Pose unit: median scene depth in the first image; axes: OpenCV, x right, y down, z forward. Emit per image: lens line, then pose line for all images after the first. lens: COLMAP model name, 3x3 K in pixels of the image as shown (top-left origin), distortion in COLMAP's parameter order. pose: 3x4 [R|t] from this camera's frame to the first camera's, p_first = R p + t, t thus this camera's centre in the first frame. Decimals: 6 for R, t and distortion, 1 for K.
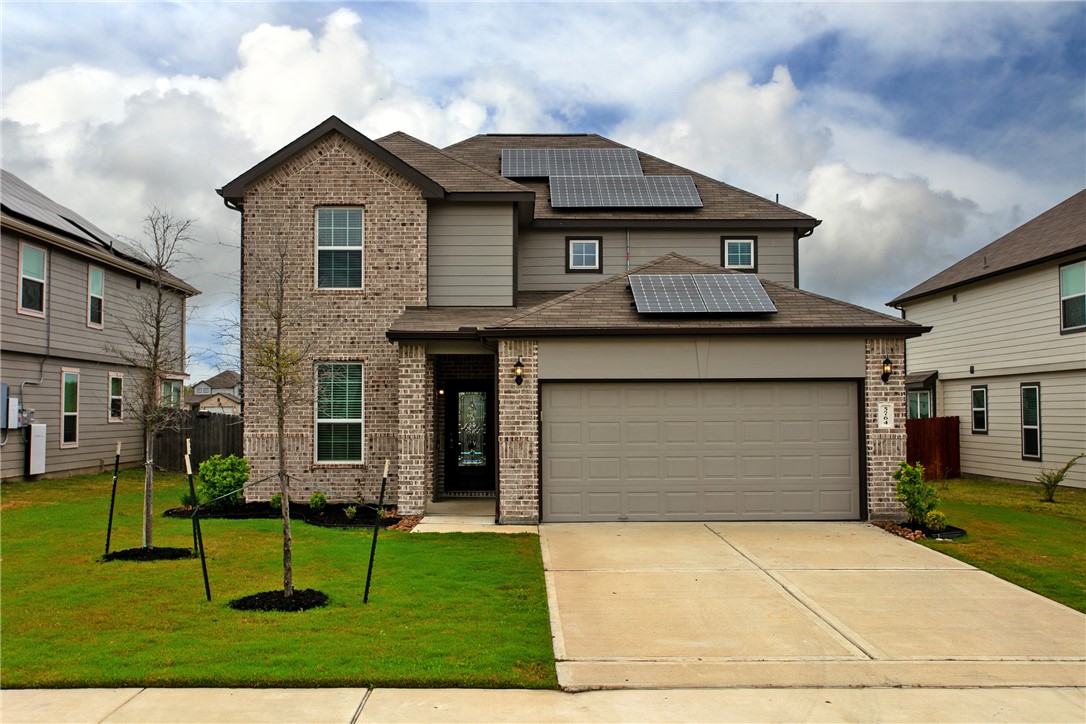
lens RADIAL K [[1103.4, 0, 541.8], [0, 1103.4, 353.3], [0, 0, 1]] dist [0.019078, 0.000000]
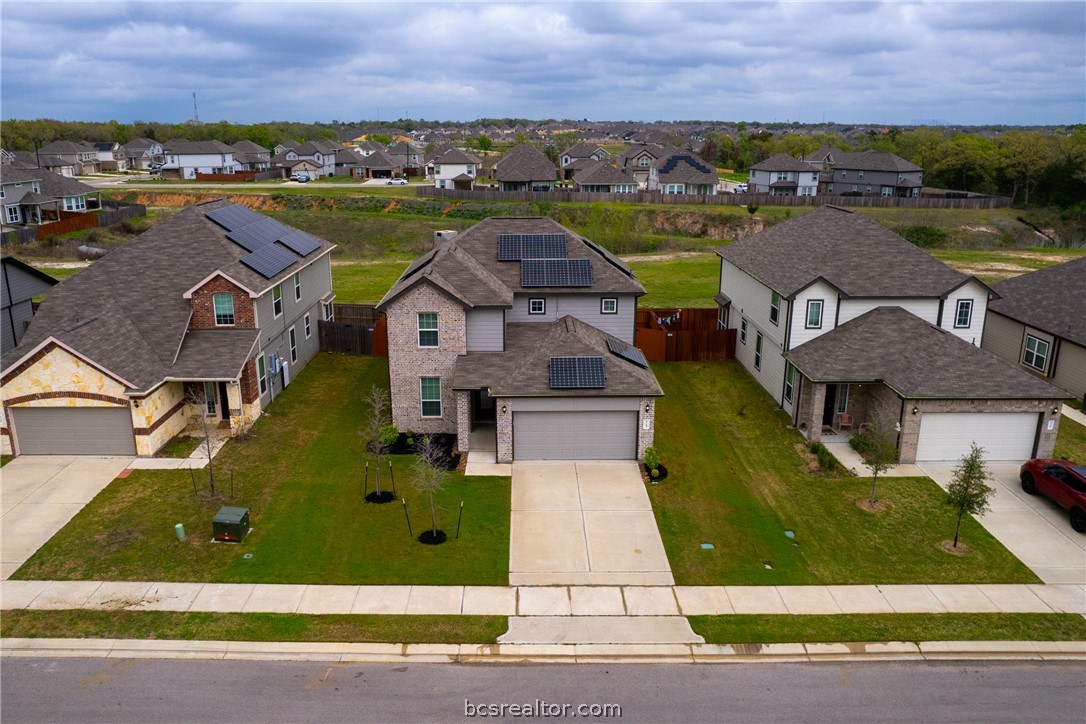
lens RADIAL K [[841.7, 0, 520.6], [0, 841.7, 368.7], [0, 0, 1]] dist [-0.073690, 0.062257]
pose [[0.999761, 0.005837, -0.021049, 0.048600], [0.001548, 0.942284, 0.334812, -0.614543], [0.021788, -0.334765, 0.942050, -0.691255]]
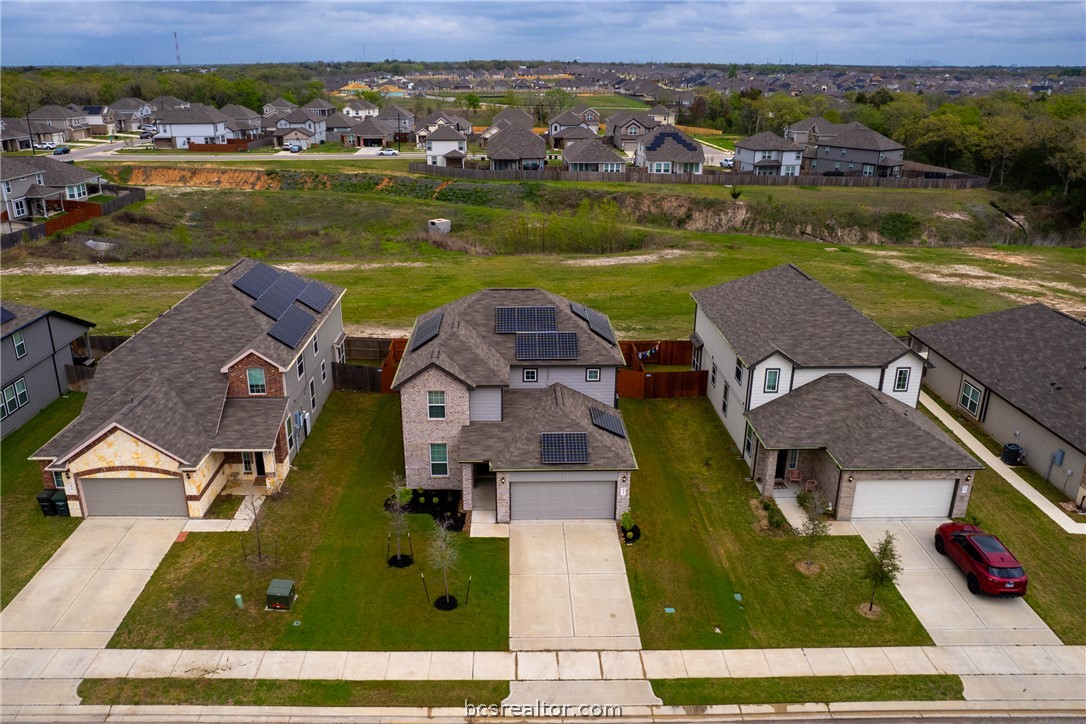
lens RADIAL K [[841.7, 0, 521.0], [0, 841.7, 371.7], [0, 0, 1]] dist [-0.073690, 0.062257]
pose [[0.999960, 0.005574, -0.006959, 0.035971], [-0.002275, 0.914194, 0.405270, -1.007586], [0.008621, -0.405238, 0.914170, -0.841418]]
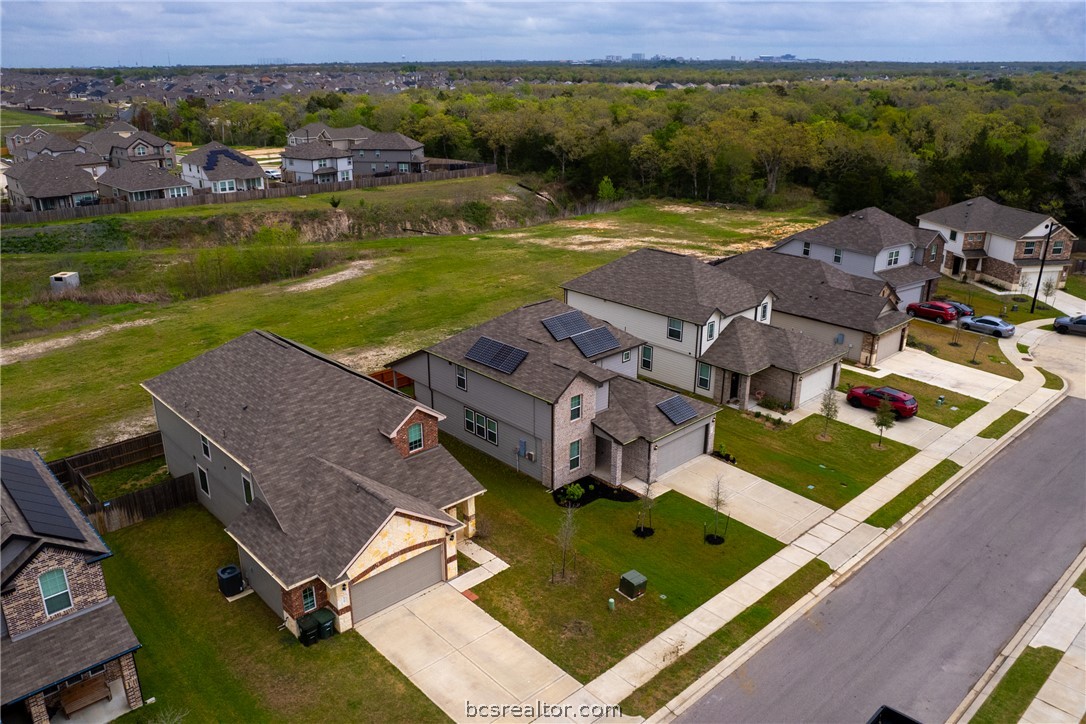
lens RADIAL K [[841.7, 0, 537.0], [0, 841.7, 364.0], [0, 0, 1]] dist [-0.073690, 0.062257]
pose [[0.743186, -0.229068, 0.628651, -1.742214], [-0.040028, 0.922664, 0.383521, -1.123892], [-0.667886, -0.310191, 0.676542, -0.494900]]
